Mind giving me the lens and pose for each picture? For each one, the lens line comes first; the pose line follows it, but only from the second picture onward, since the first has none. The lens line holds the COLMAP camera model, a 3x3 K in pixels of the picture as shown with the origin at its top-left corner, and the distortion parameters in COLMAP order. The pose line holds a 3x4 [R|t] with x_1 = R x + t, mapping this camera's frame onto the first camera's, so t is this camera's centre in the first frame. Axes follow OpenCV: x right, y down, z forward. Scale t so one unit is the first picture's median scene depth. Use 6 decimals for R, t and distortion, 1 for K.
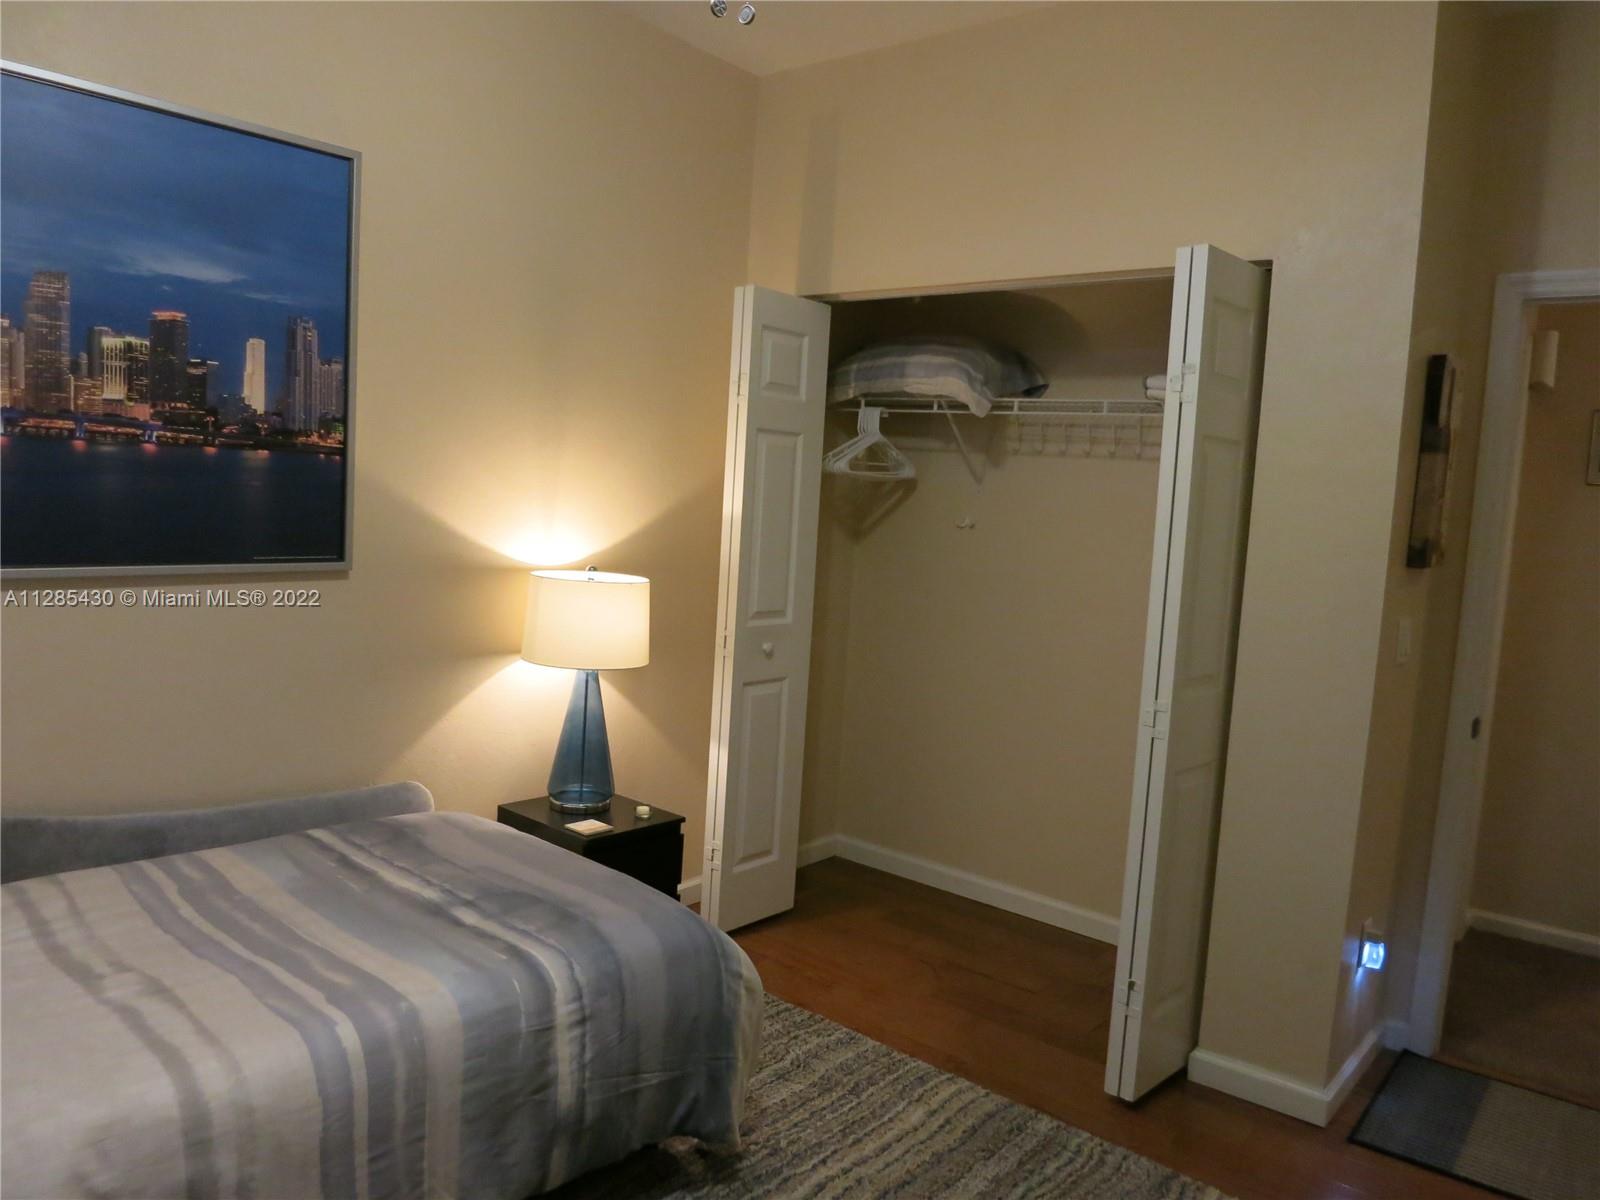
lens RADIAL K [[1139.9, 0, 802.0], [0, 1139.9, 595.8], [0, 0, 1]] dist [-0.059212, -0.002512]
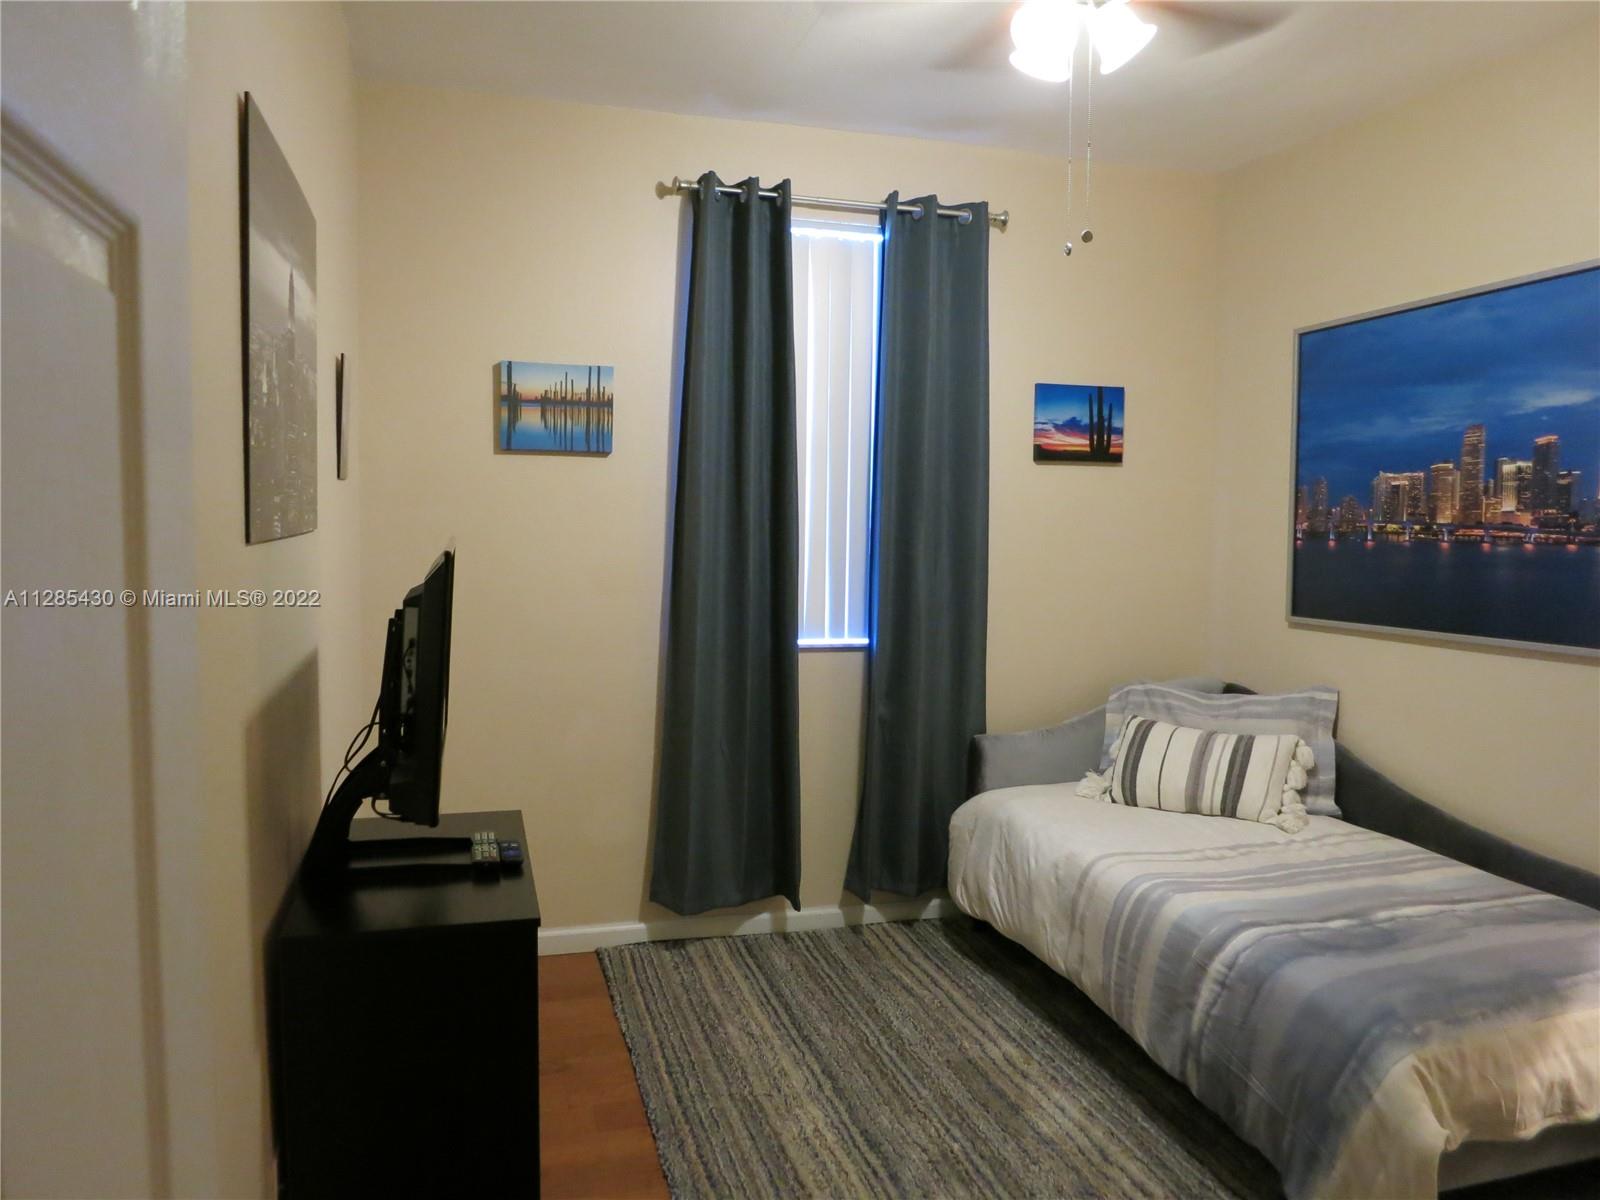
lens RADIAL K [[1139.9, 0, 800.7], [0, 1139.9, 600.5], [0, 0, 1]] dist [-0.059212, -0.002512]
pose [[-0.557479, -0.011219, -0.830115, 0.939237], [-0.119593, 0.990565, 0.066927, -0.060917], [0.821532, 0.136586, -0.553561, 1.062204]]
